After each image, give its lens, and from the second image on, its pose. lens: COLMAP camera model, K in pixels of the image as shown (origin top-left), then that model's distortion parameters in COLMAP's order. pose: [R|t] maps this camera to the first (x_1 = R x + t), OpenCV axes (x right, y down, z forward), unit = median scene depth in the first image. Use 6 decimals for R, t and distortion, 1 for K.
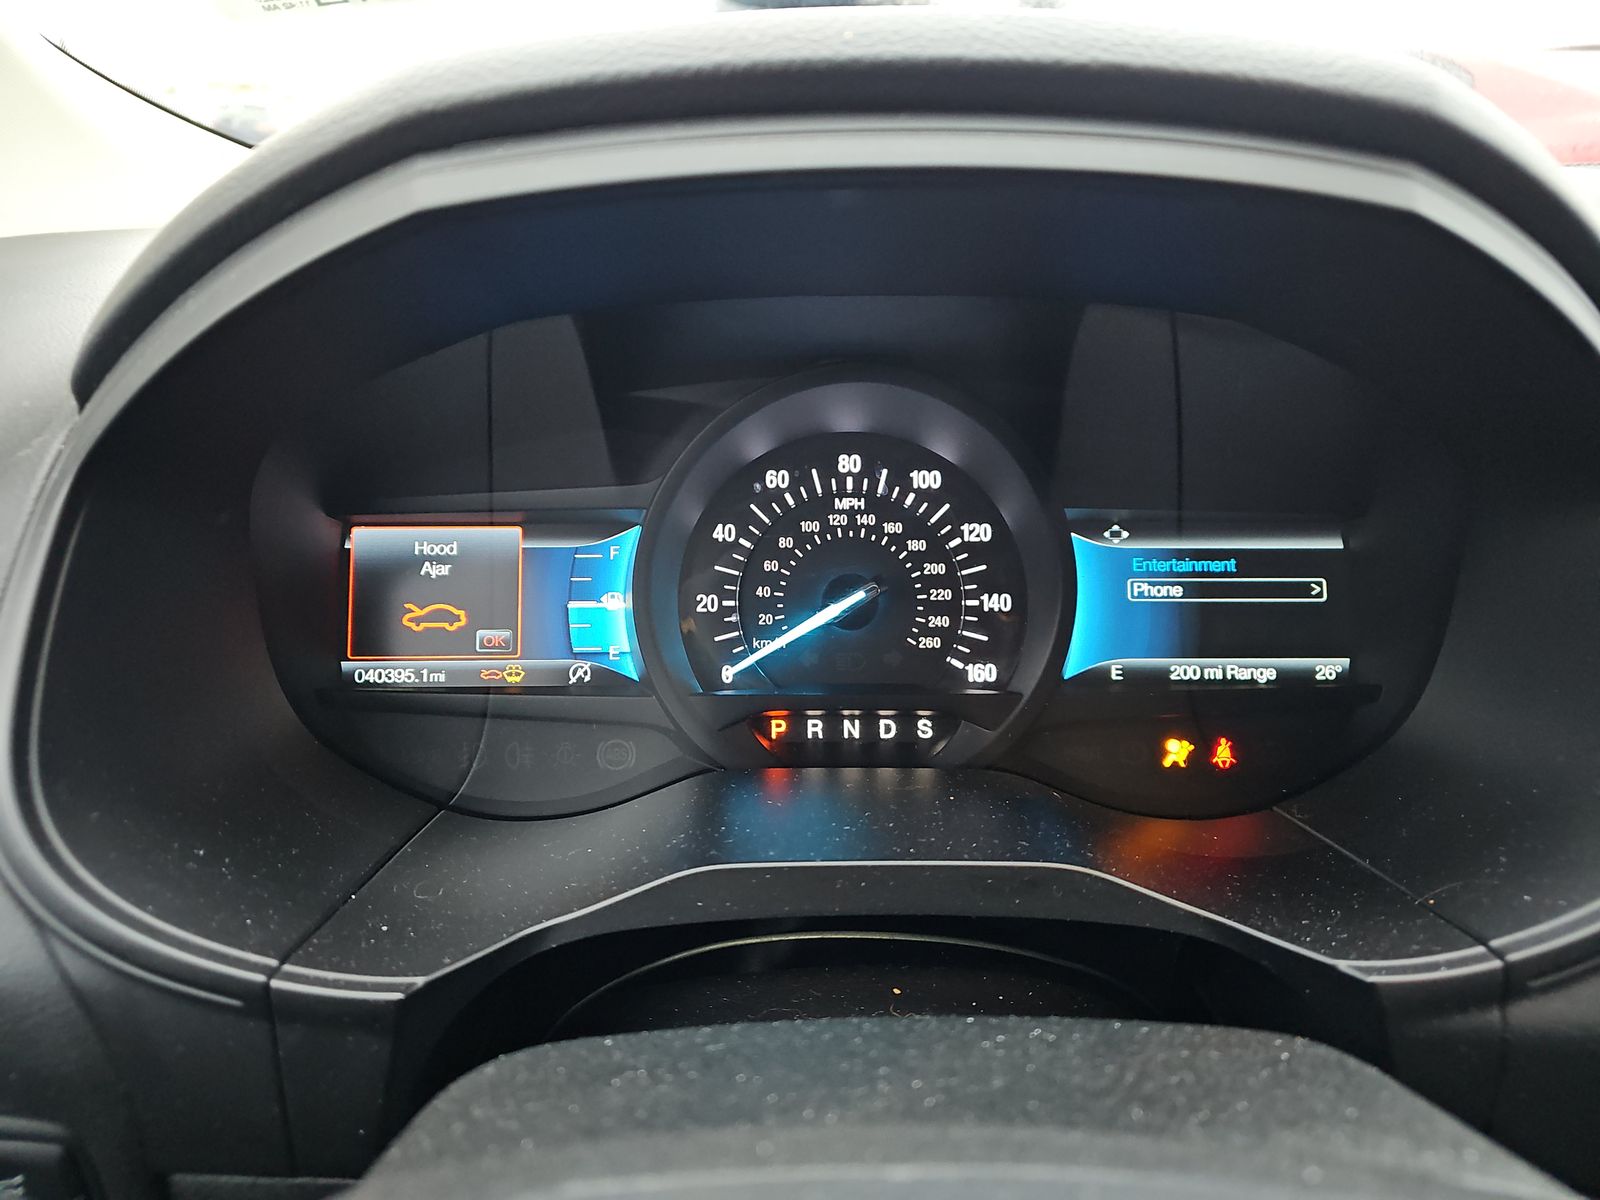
lens RADIAL K [[1056.3, 0, 800.0], [0, 1056.3, 600.0], [0, 0, 1]] dist [0.071542, -0.056916]
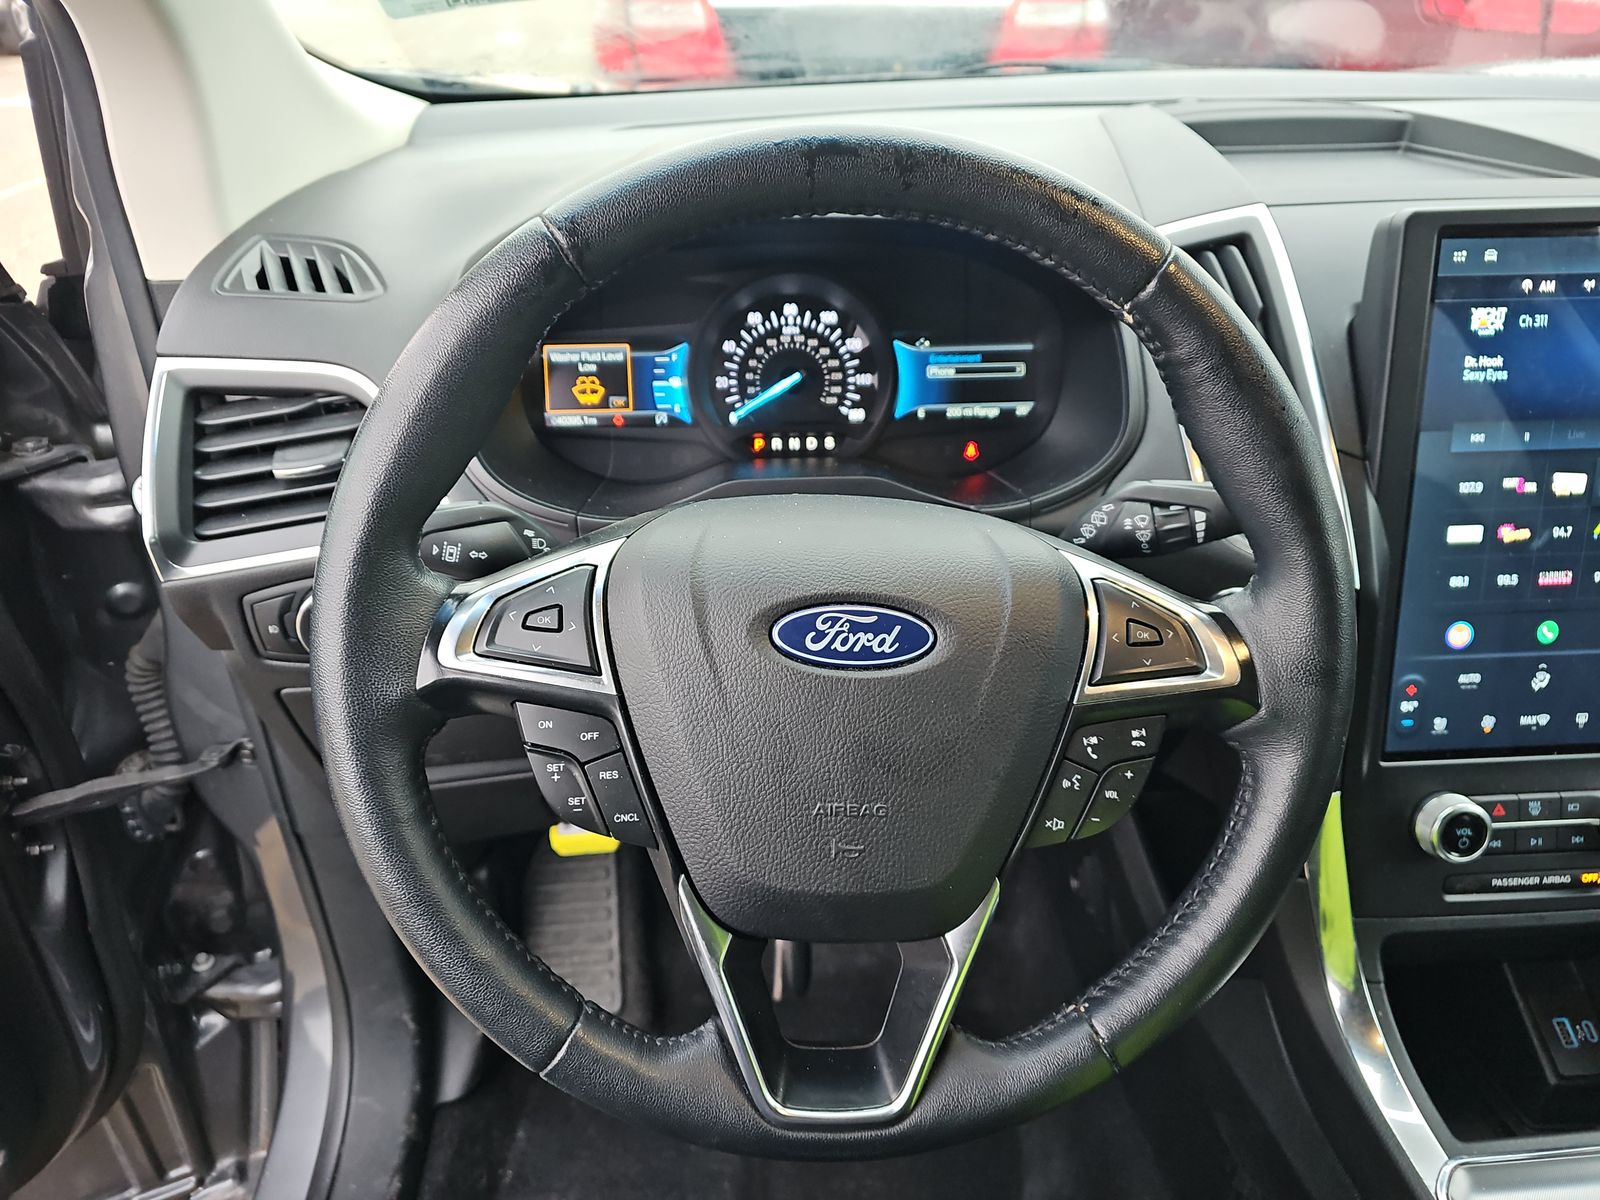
lens RADIAL K [[1056.3, 0, 800.0], [0, 1056.3, 600.0], [0, 0, 1]] dist [0.071542, -0.056916]
pose [[0.996919, -0.033525, 0.070908, -0.096240], [0.018481, 0.978997, 0.203034, 0.001362], [-0.076226, -0.201098, 0.976601, -1.074457]]
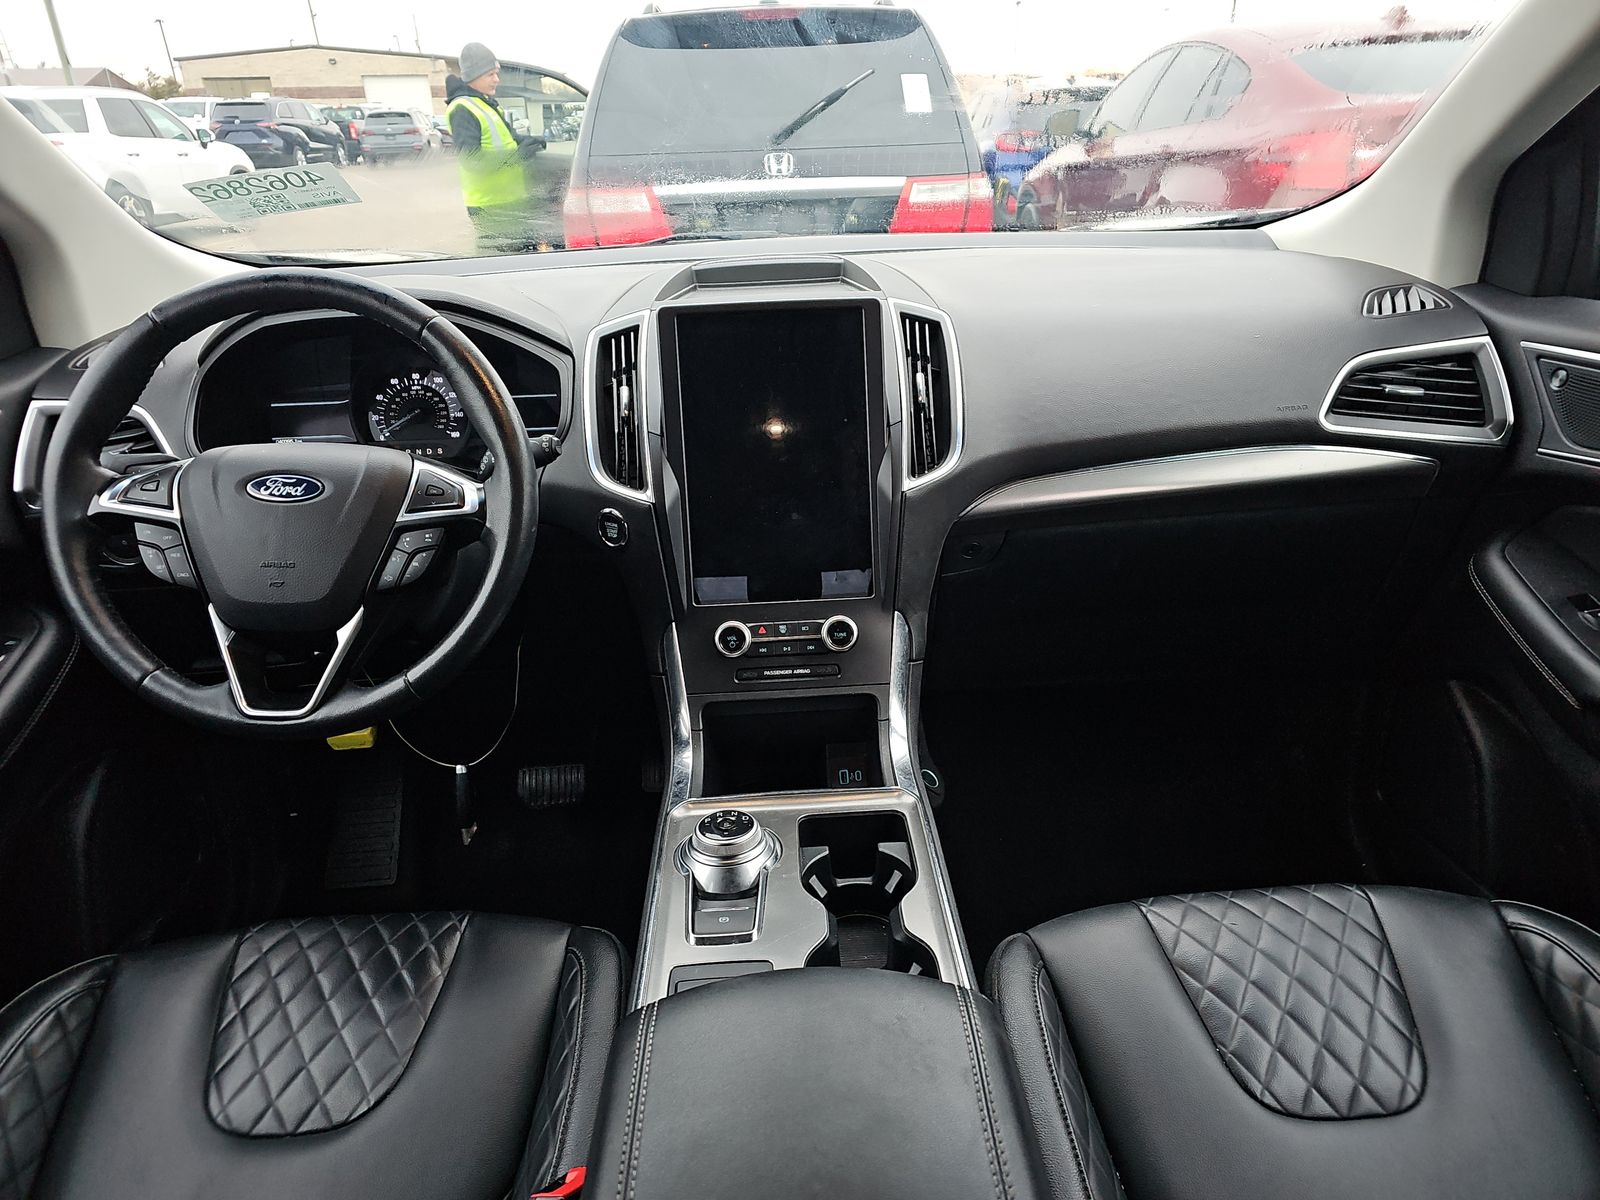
lens RADIAL K [[1056.3, 0, 800.0], [0, 1056.3, 600.0], [0, 0, 1]] dist [0.071542, -0.056916]
pose [[0.998665, -0.047912, 0.019317, 1.203072], [0.046400, 0.996304, 0.072293, 0.407860], [-0.022709, -0.071300, 0.997196, -2.567837]]
